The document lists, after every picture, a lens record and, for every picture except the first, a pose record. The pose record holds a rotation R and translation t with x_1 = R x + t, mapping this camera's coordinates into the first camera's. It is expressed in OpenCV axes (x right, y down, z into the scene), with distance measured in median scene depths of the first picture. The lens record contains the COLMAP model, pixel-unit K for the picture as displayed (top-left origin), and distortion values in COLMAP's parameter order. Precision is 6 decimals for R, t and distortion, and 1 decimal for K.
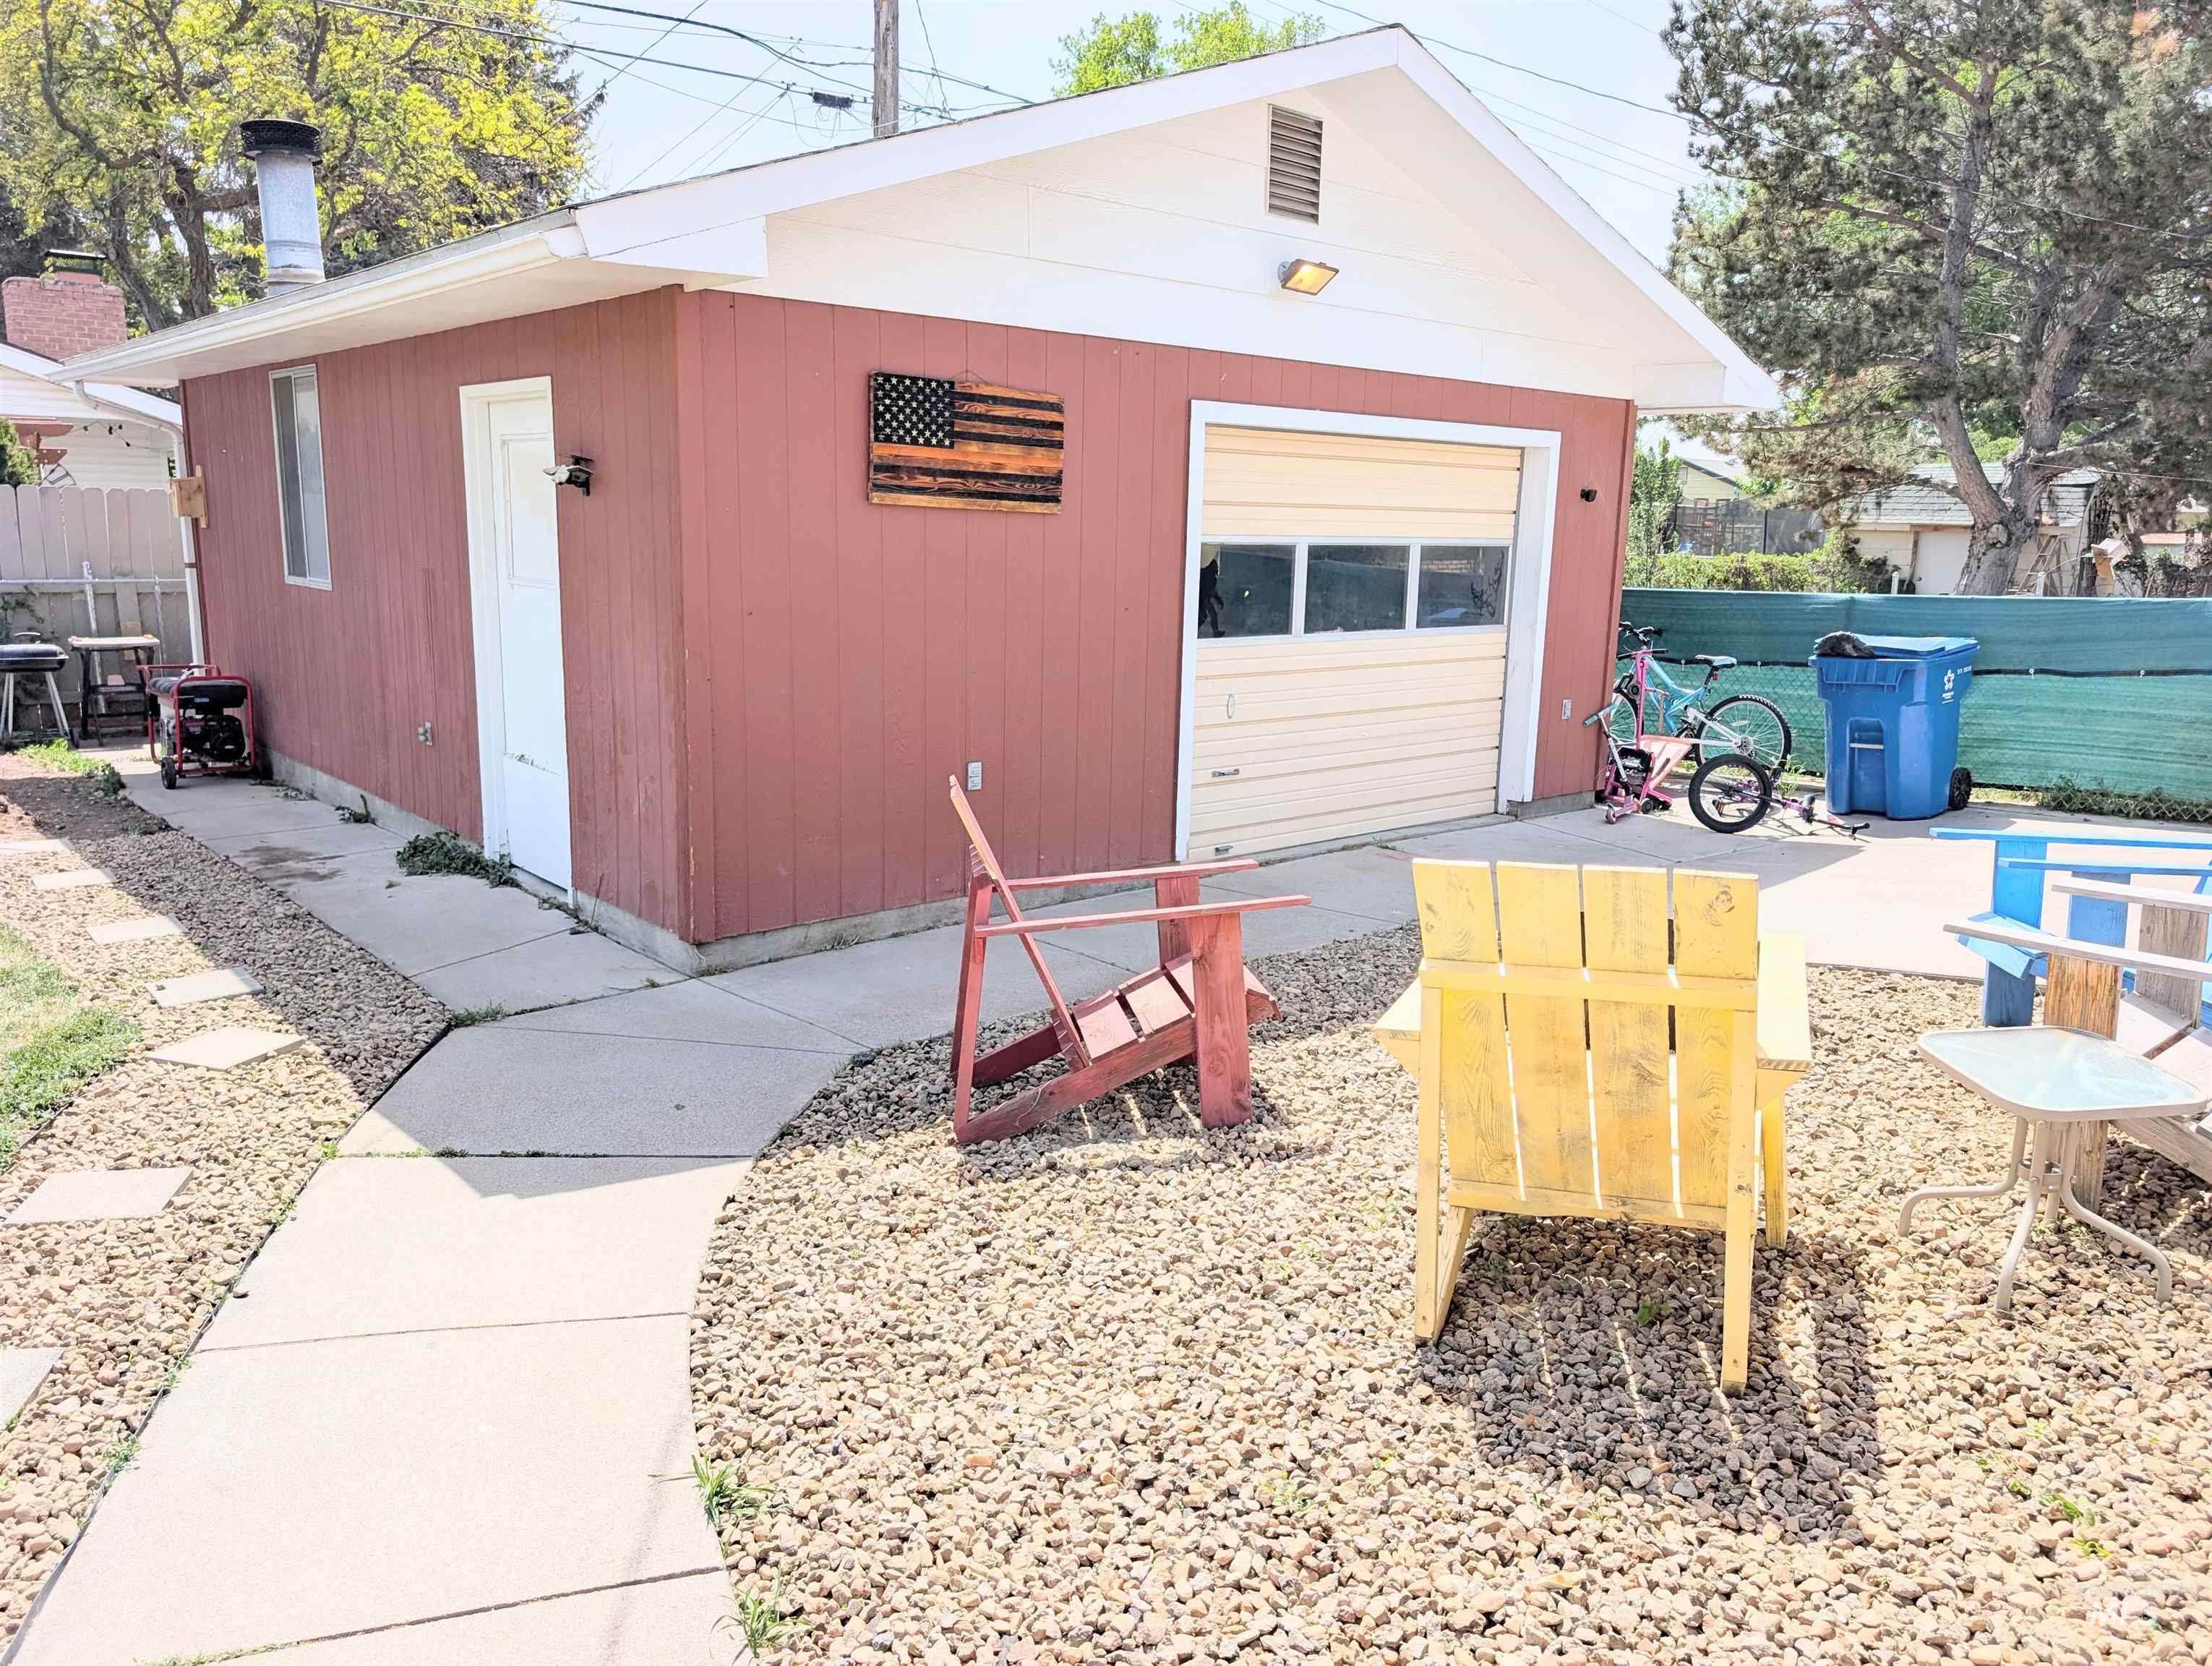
lens RADIAL K [[1570.8, 0, 1196.6], [0, 1570.8, 827.6], [0, 0, 1]] dist [-0.002533, -0.004629]
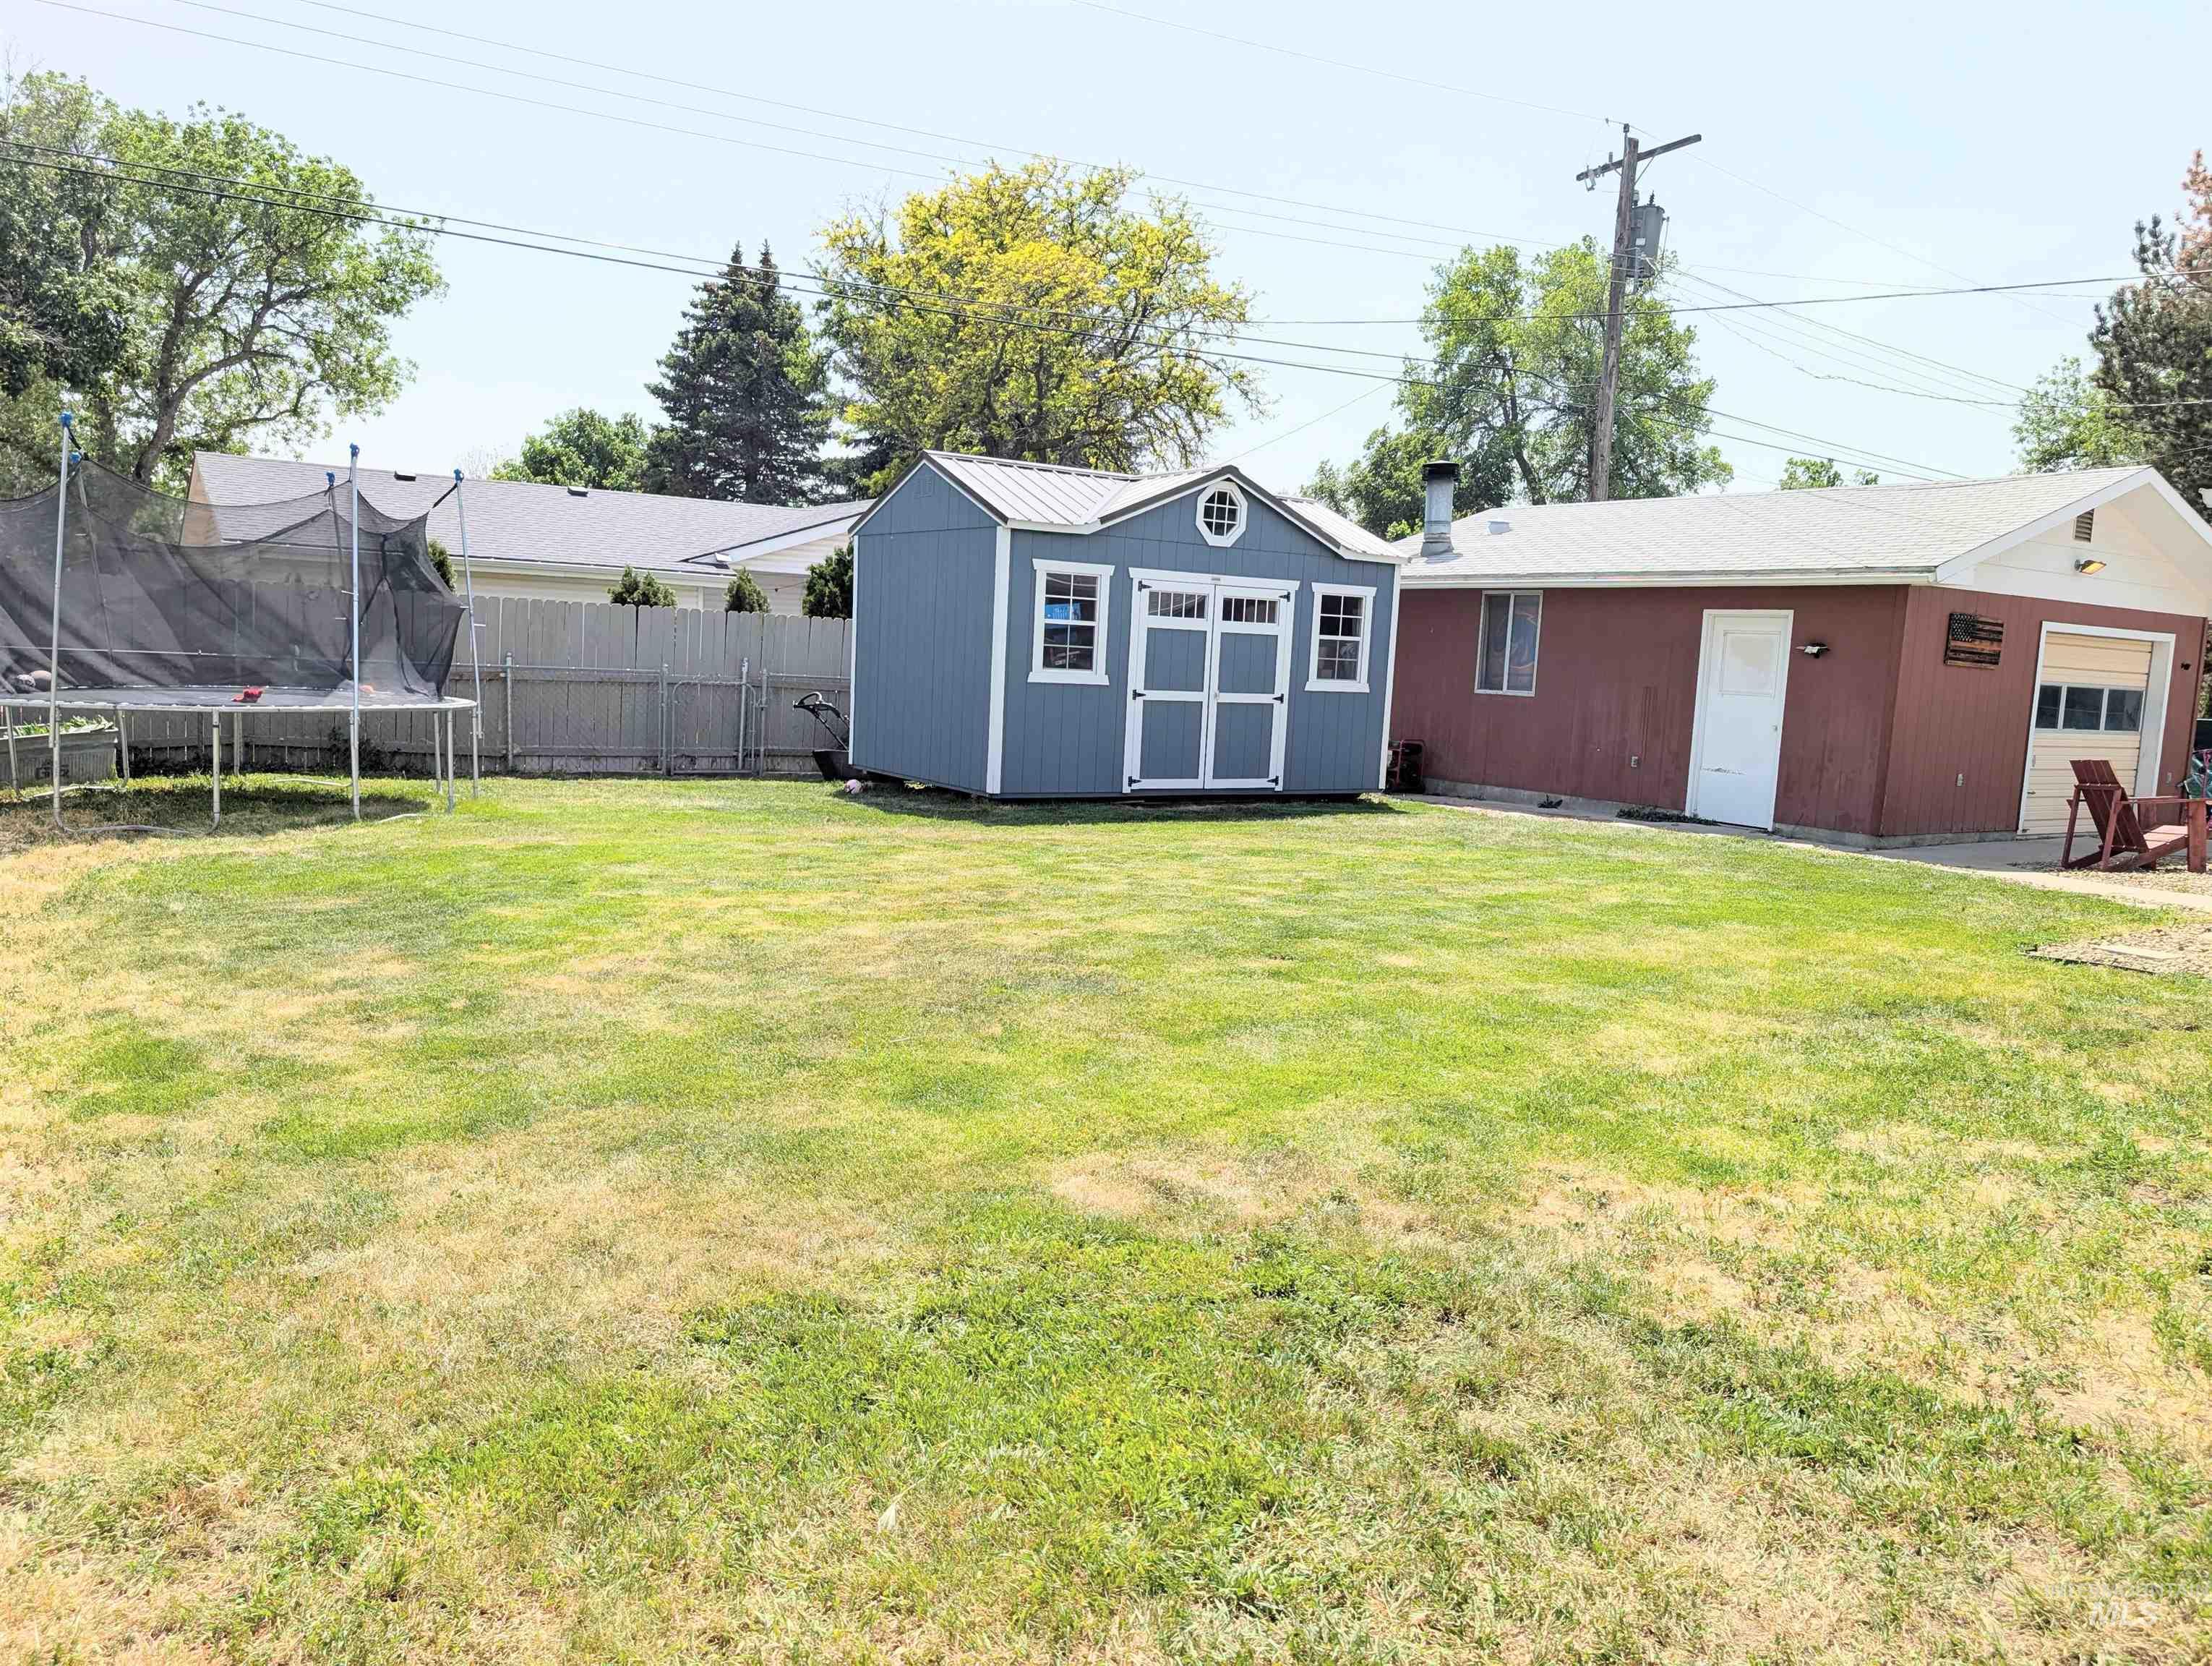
lens RADIAL K [[1521.0, 0, 1106.0], [0, 1521.0, 833.0], [0, 0, 1]] dist [0.003457, -0.056942]
pose [[0.980351, 0.042736, -0.192579, -0.939058], [-0.058582, 0.995281, -0.077351, 0.290316], [0.188364, 0.087112, 0.978228, -1.413954]]
